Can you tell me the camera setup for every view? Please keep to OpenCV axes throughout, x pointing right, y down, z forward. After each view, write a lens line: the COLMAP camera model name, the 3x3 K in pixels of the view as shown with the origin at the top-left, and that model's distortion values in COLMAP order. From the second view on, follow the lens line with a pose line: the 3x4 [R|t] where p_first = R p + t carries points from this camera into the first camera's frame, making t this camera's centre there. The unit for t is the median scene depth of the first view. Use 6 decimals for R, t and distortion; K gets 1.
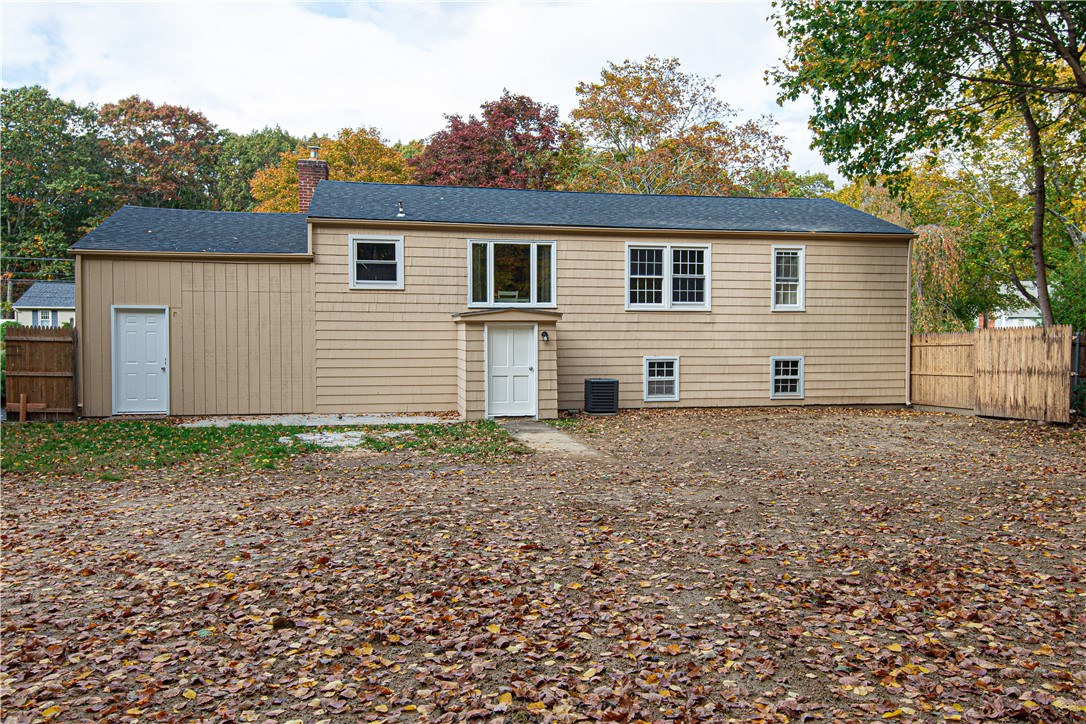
lens RADIAL K [[861.9, 0, 580.4], [0, 861.9, 368.7], [0, 0, 1]] dist [0.012798, 0.003878]
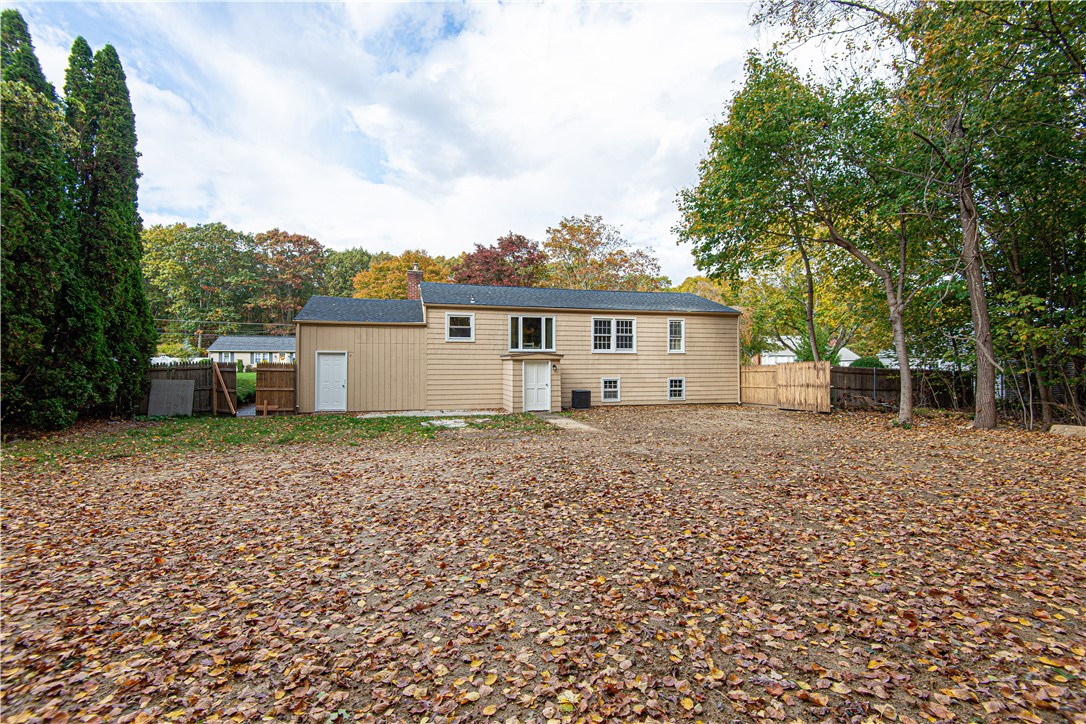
lens RADIAL K [[490.9, 0, 552.2], [0, 490.9, 364.1], [0, 0, 1]] dist [0.019489, -0.000506]
pose [[0.998468, -0.001802, 0.055305, -0.093393], [0.004124, 0.999113, -0.041899, -0.000084], [-0.055180, 0.042063, 0.997590, -0.049862]]
